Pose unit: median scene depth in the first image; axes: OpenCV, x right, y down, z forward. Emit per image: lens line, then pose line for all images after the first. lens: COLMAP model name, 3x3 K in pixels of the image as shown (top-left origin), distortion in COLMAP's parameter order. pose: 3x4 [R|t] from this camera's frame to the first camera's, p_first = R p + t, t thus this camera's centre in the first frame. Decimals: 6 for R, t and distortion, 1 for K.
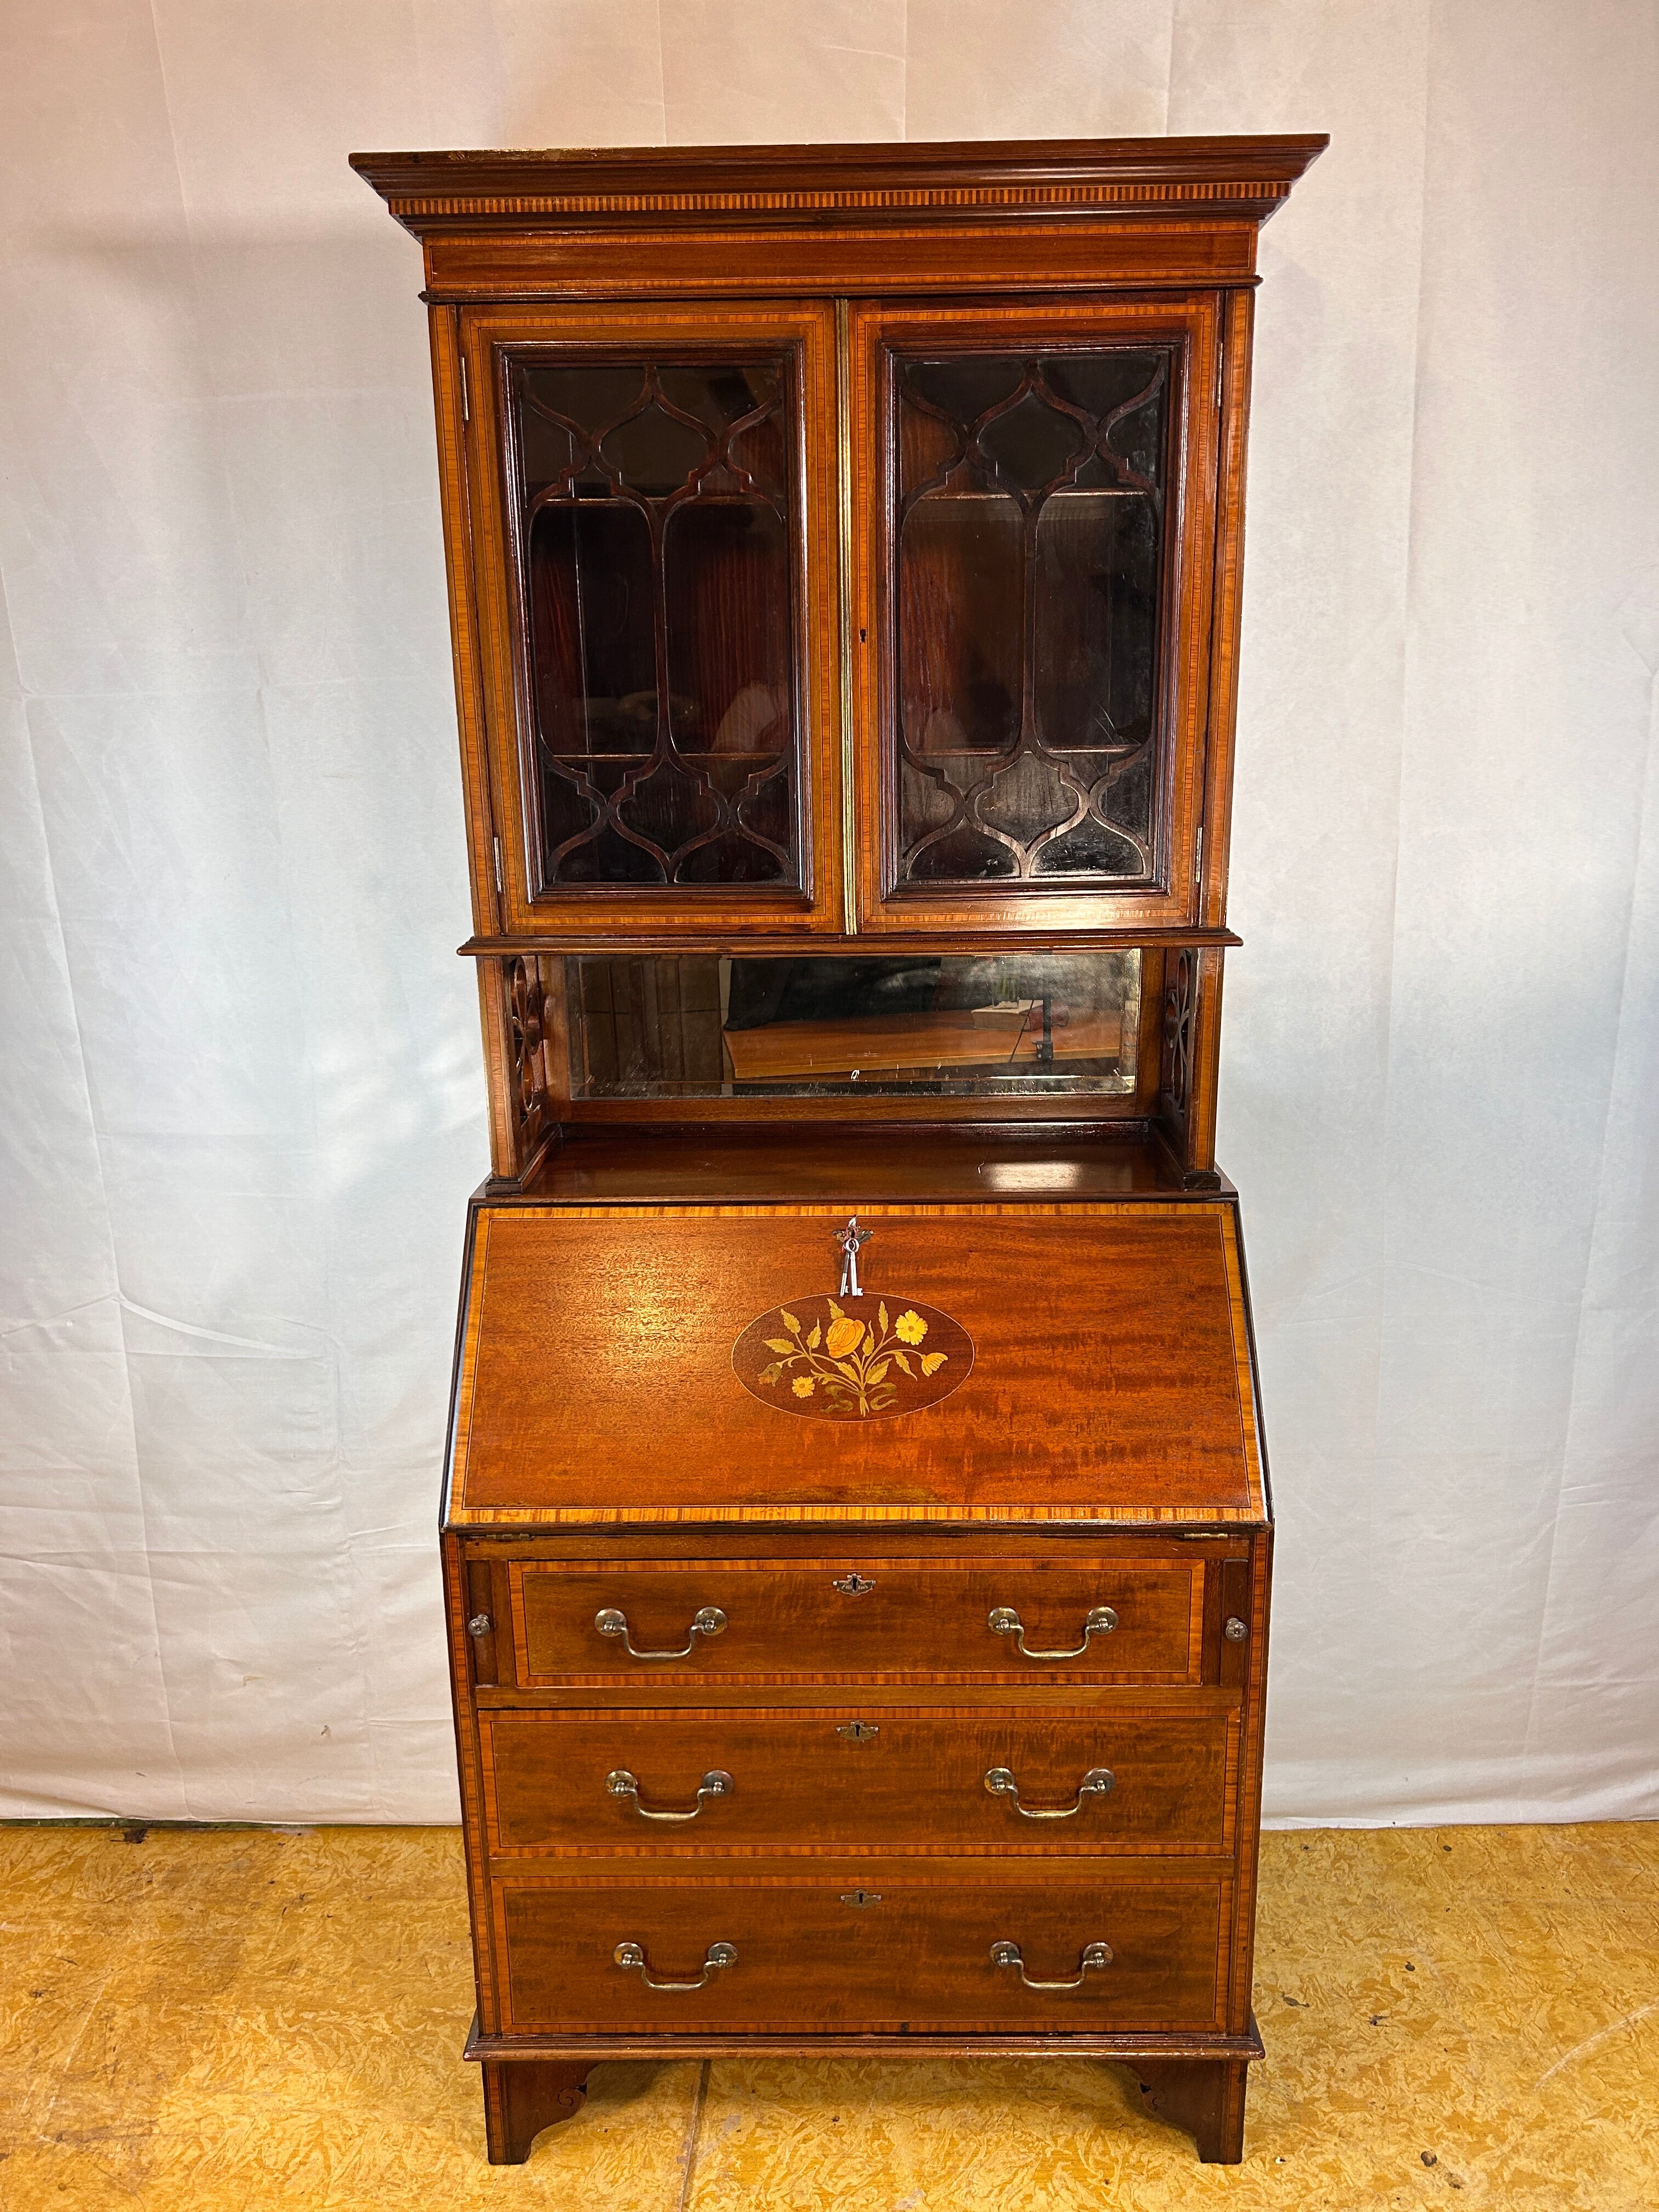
lens RADIAL K [[1673.1, 0, 830.9], [0, 1673.1, 1113.3], [0, 0, 1]] dist [0.057050, -0.058267]
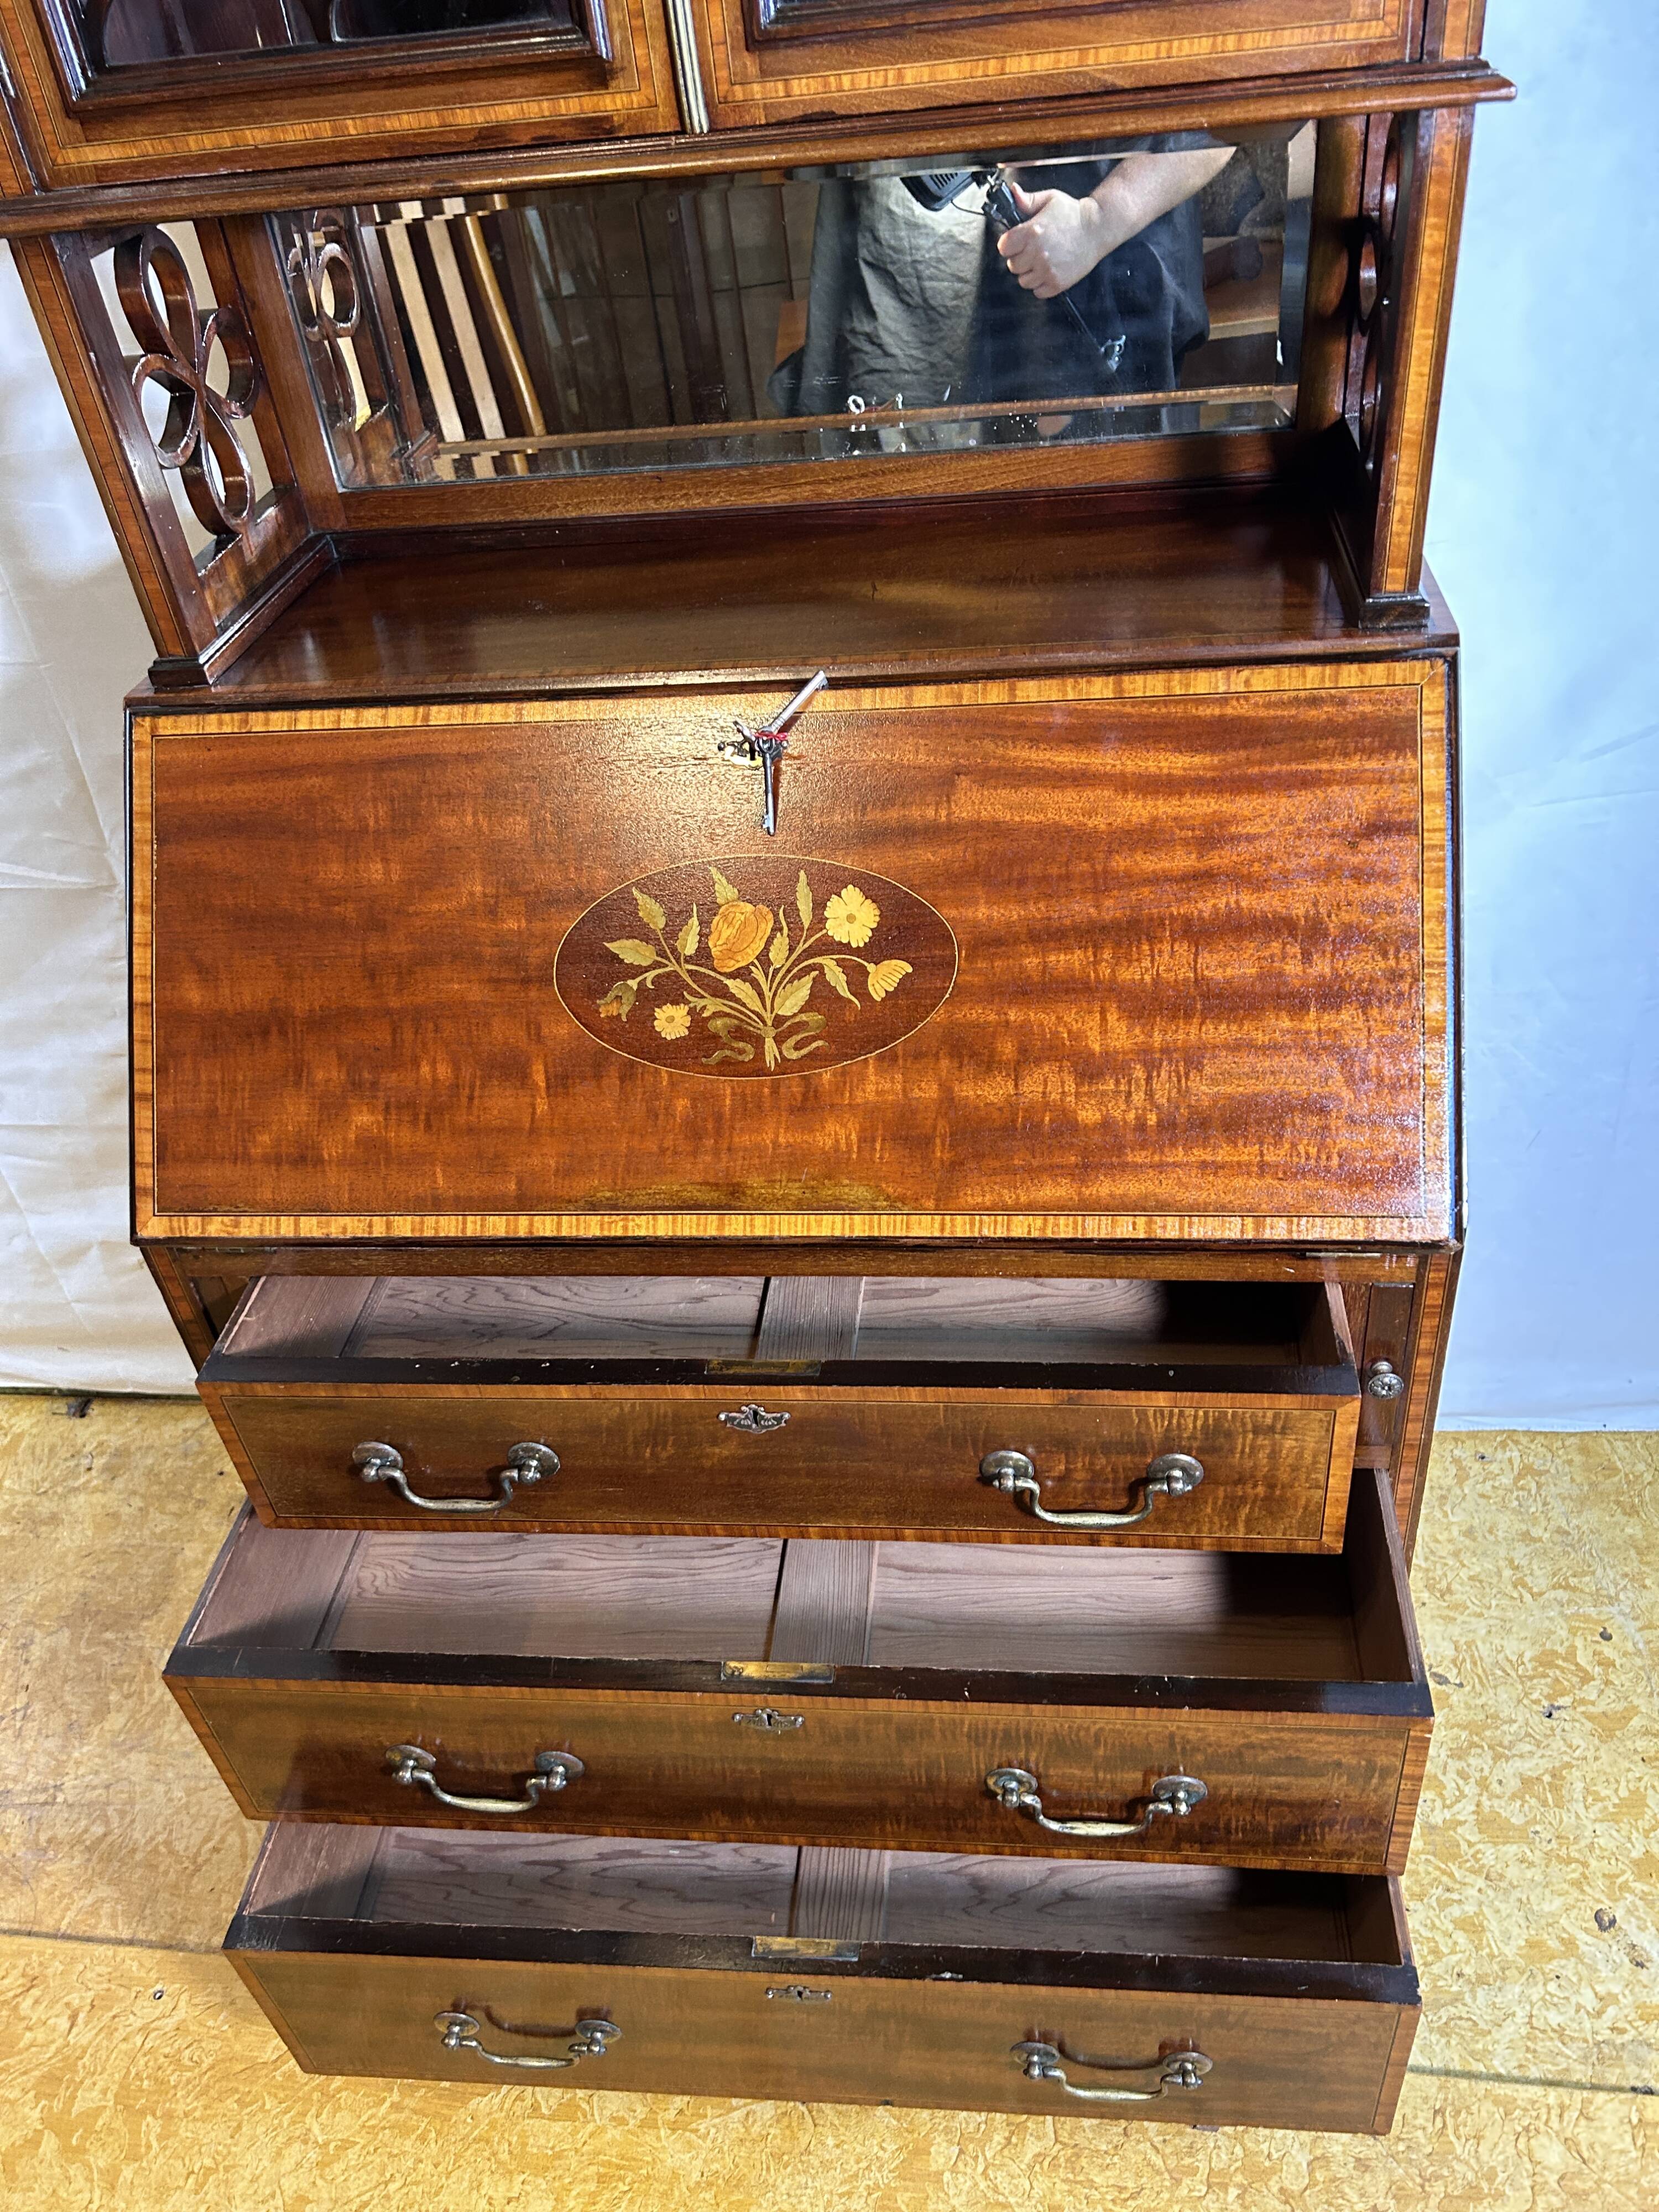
lens RADIAL K [[1673.1, 0, 842.3], [0, 1673.1, 1125.2], [0, 0, 1]] dist [0.057050, -0.058267]
pose [[0.992801, -0.008189, -0.119497, 0.106509], [0.055003, 0.917415, 0.394111, -0.032040], [0.106401, -0.397847, 0.911261, 0.413334]]
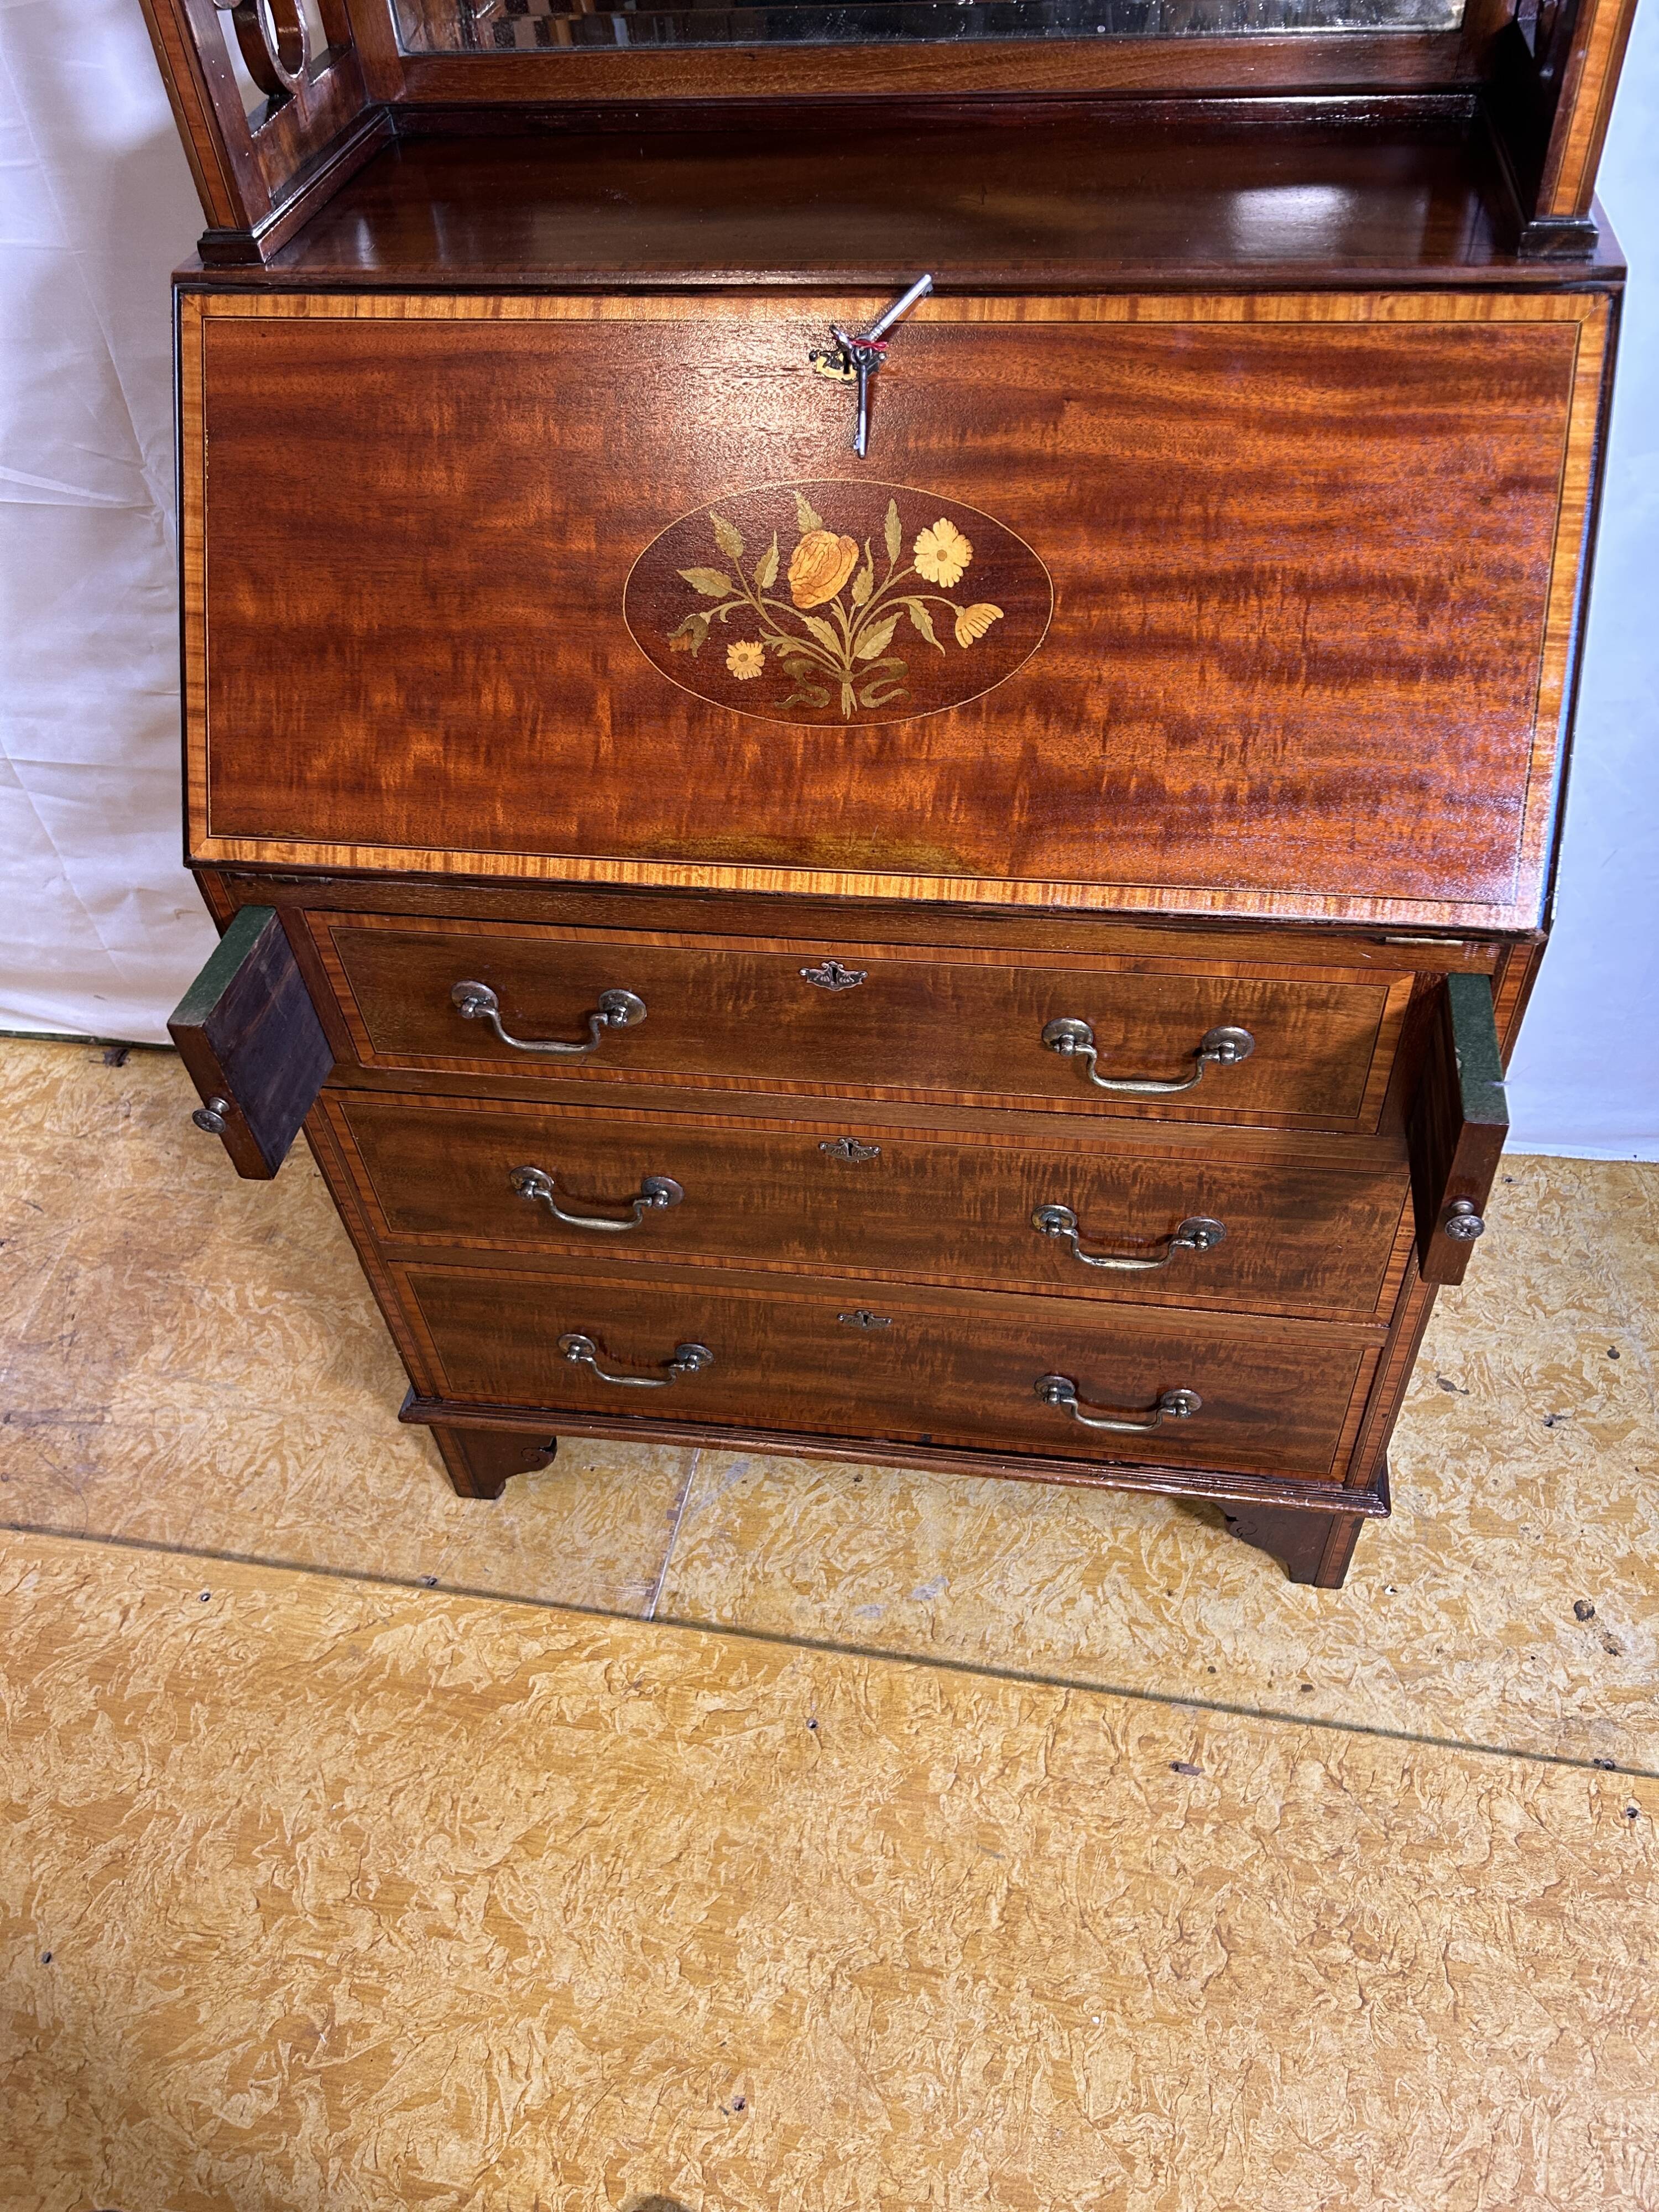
lens RADIAL K [[1673.1, 0, 837.2], [0, 1673.1, 1107.6], [0, 0, 1]] dist [0.057050, -0.058267]
pose [[0.989930, 0.066432, -0.125004, 0.088972], [0.009810, 0.848730, 0.528736, -0.008878], [0.141219, -0.524638, 0.839531, 0.409618]]
